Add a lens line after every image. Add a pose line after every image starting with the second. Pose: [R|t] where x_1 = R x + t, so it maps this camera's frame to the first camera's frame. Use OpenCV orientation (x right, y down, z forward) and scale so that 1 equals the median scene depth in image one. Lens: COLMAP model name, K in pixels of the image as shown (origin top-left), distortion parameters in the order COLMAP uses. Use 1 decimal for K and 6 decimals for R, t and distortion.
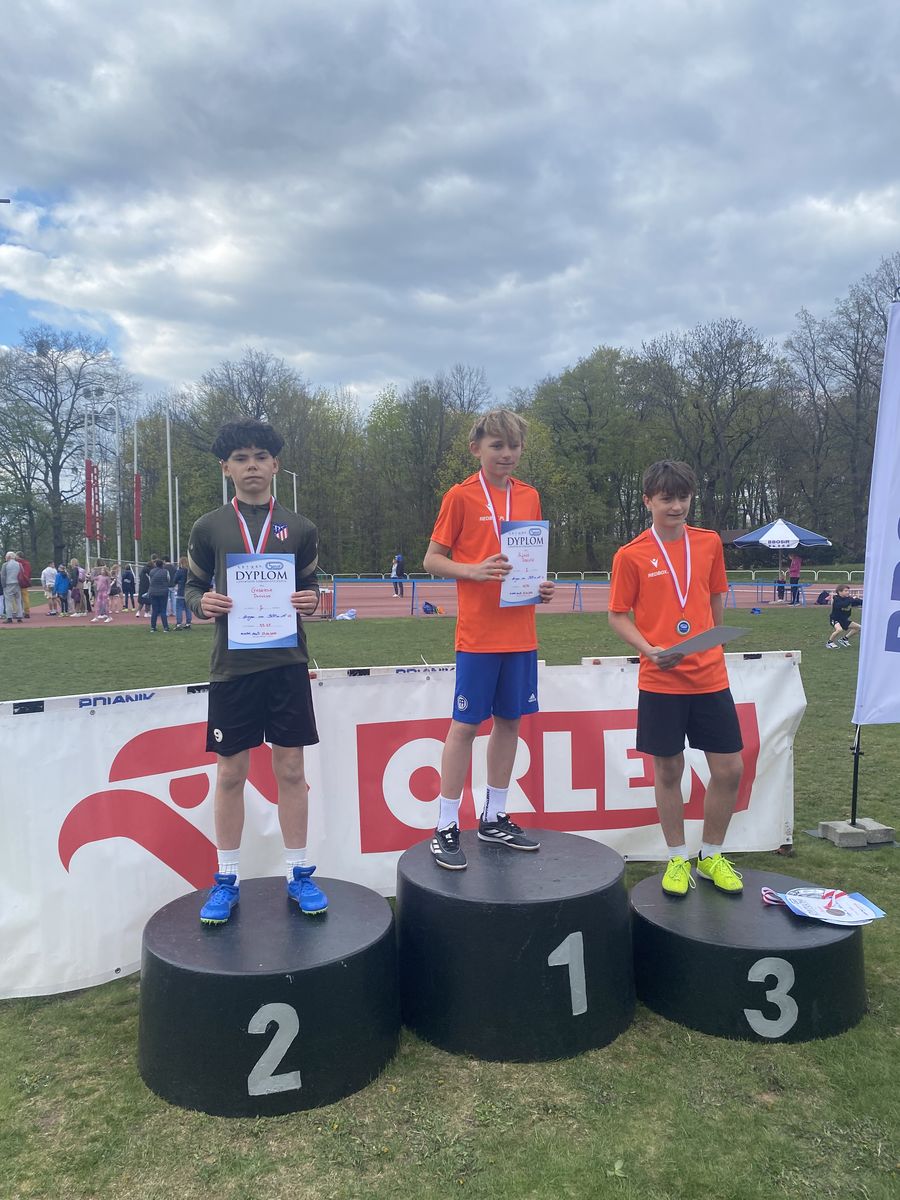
lens RADIAL K [[895.6, 0, 446.7], [0, 895.6, 613.4], [0, 0, 1]] dist [-0.000289, -0.005032]
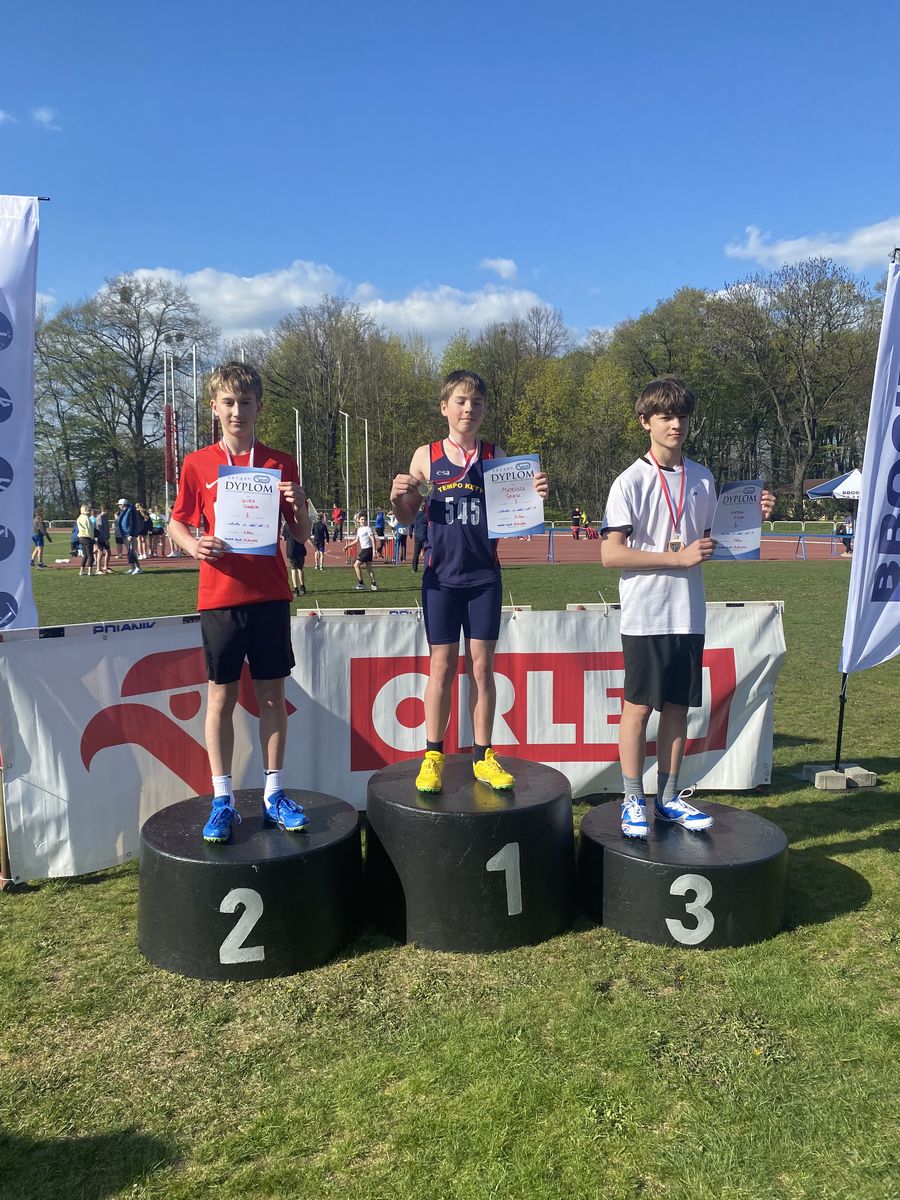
lens RADIAL K [[902.5, 0, 454.0], [0, 902.5, 619.0], [0, 0, 1]] dist [-0.007146, -0.009199]
pose [[0.995968, 0.022750, -0.086776, 0.108261], [-0.017116, 0.997730, 0.065132, 0.002688], [0.088060, -0.063385, 0.994096, -0.073995]]
